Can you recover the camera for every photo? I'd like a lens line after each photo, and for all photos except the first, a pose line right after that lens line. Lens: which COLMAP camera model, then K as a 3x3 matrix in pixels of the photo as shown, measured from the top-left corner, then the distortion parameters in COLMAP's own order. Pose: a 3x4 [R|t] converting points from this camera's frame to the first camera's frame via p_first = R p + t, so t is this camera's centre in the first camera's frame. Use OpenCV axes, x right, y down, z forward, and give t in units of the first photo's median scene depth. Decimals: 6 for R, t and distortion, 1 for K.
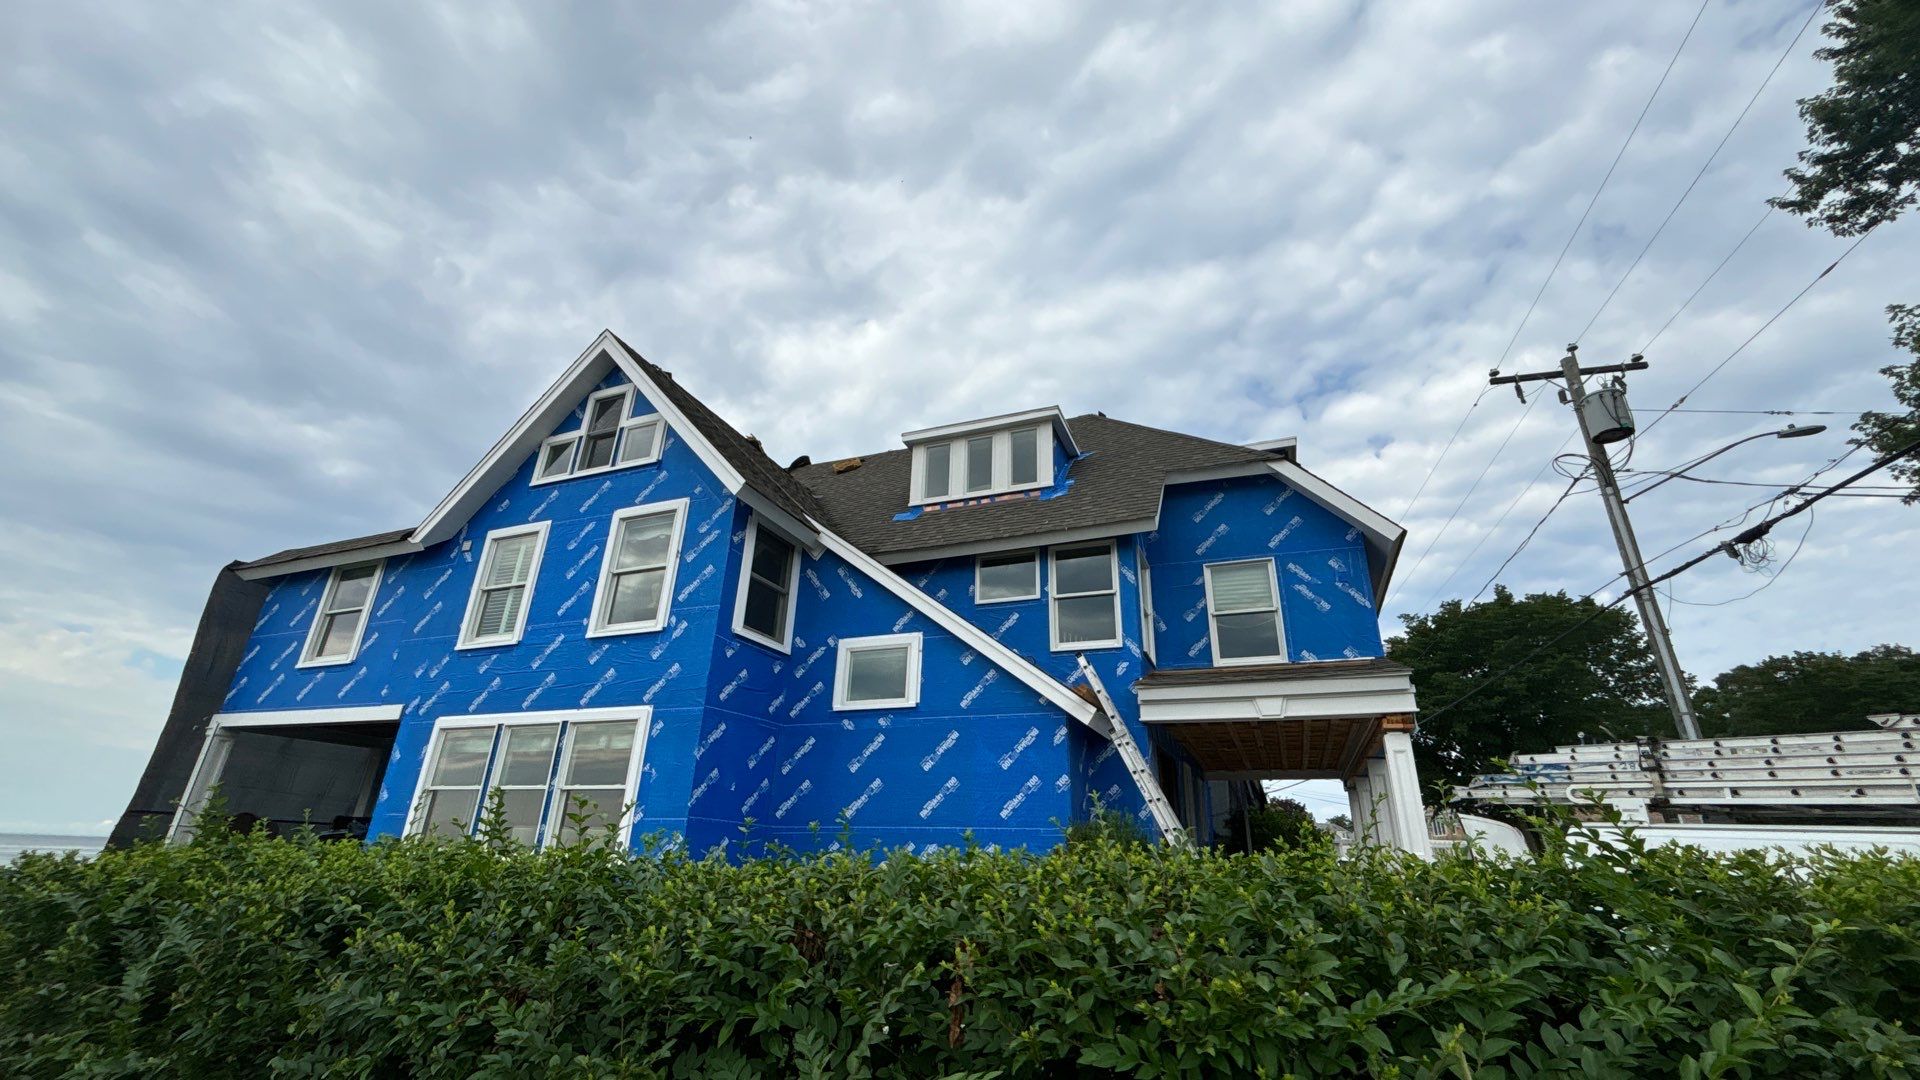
lens RADIAL K [[765.2, 0, 920.8], [0, 765.2, 537.4], [0, 0, 1]] dist [-0.000774, -0.000274]
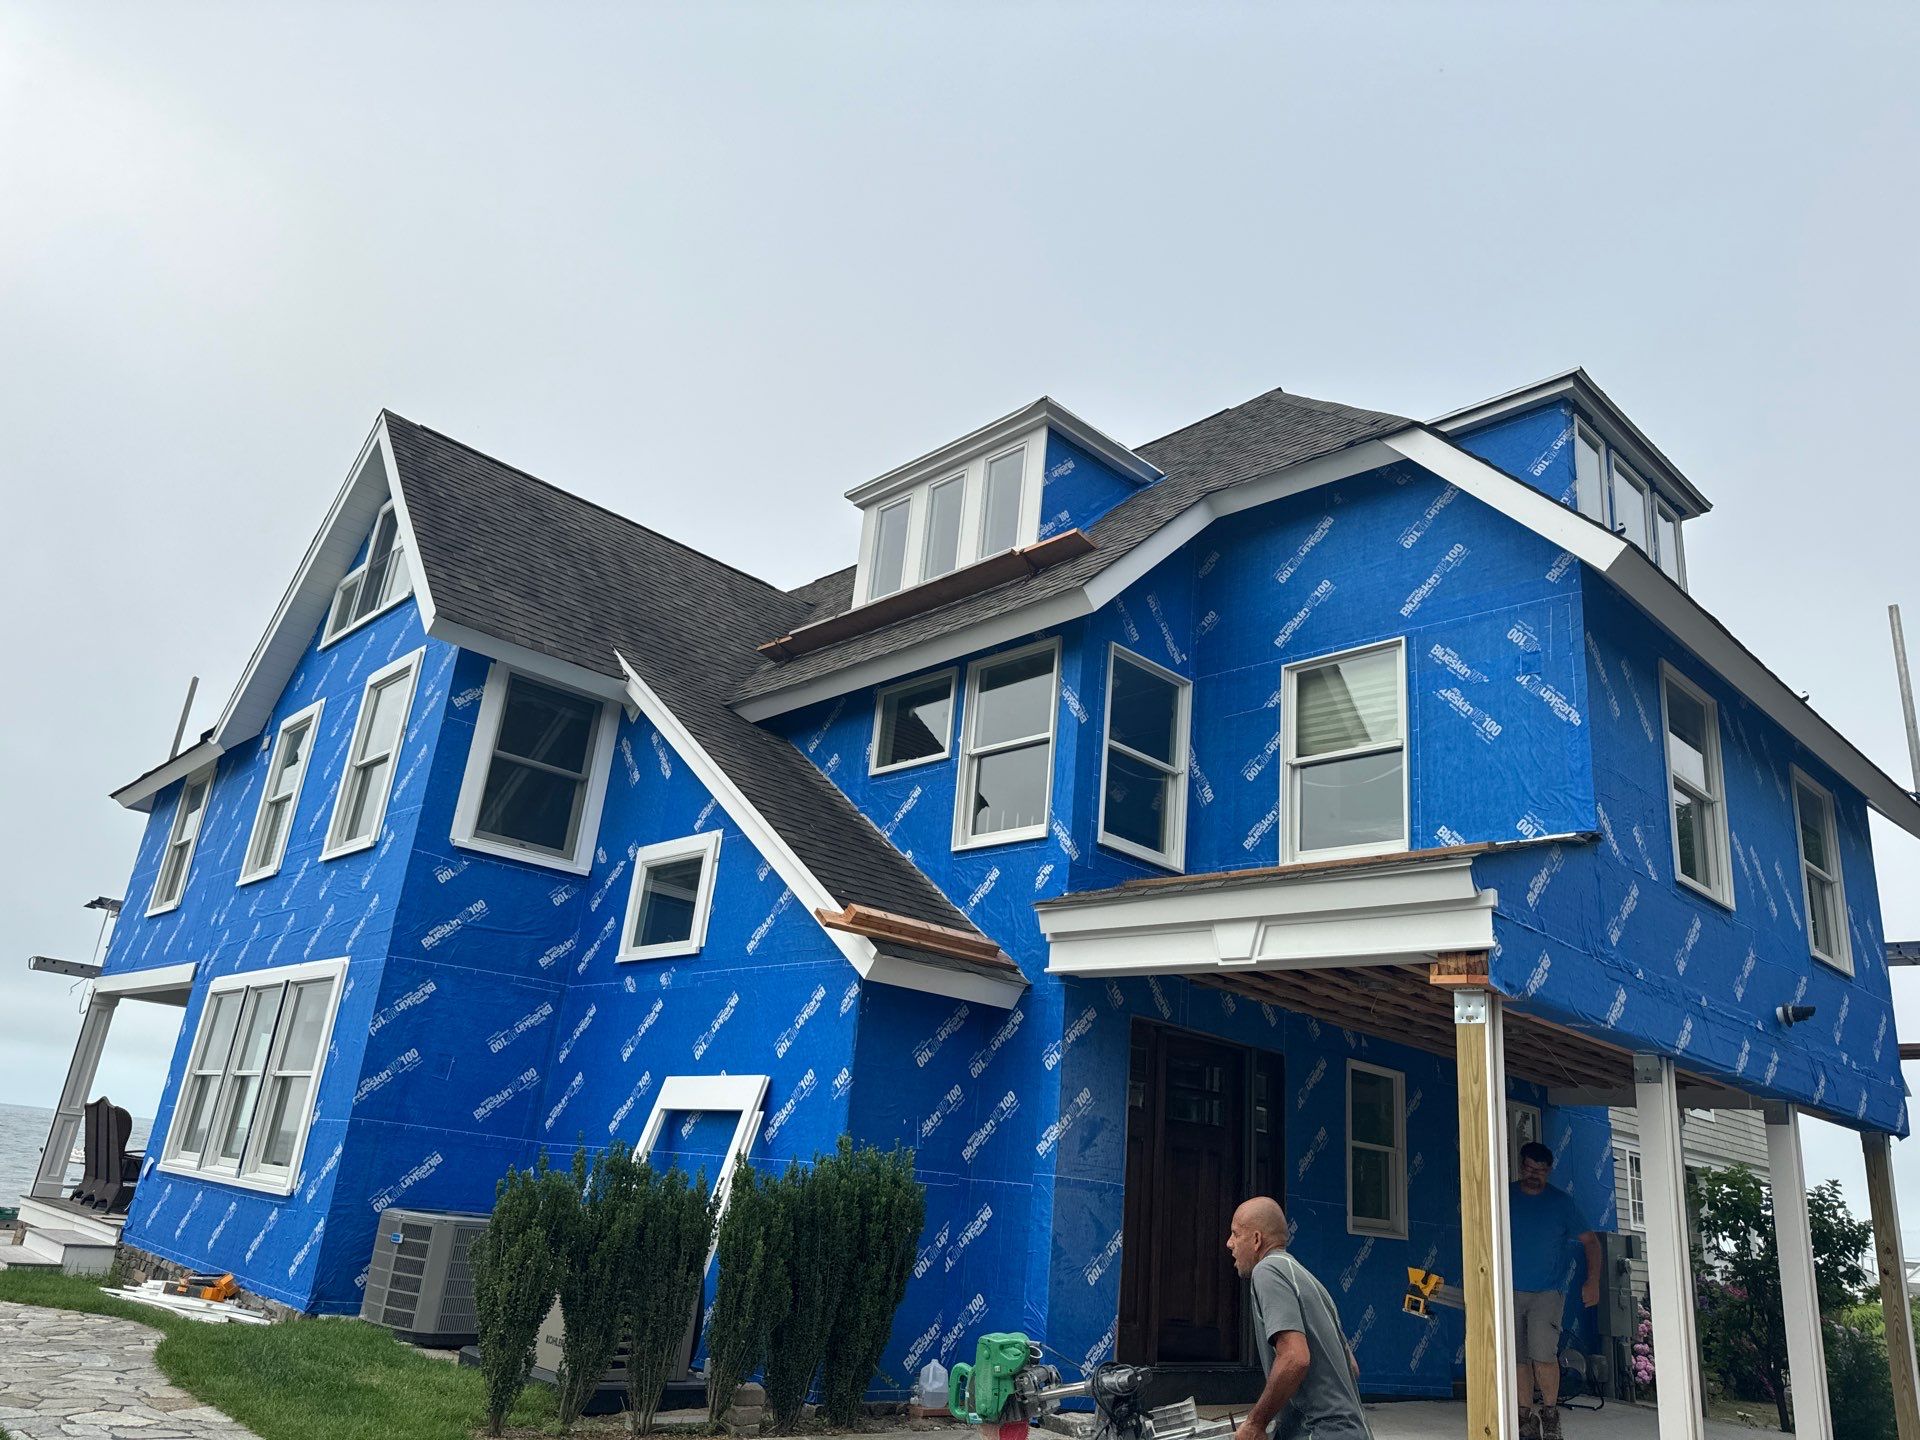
lens RADIAL K [[1331.2, 0, 1077.2], [0, 1331.2, 725.3], [0, 0, 1]] dist [0.084190, -0.145526]
pose [[0.908841, -0.082839, -0.408835, 0.679037], [0.095869, 0.995328, 0.011442, 0.057845], [0.405977, -0.049594, 0.912537, 0.164696]]
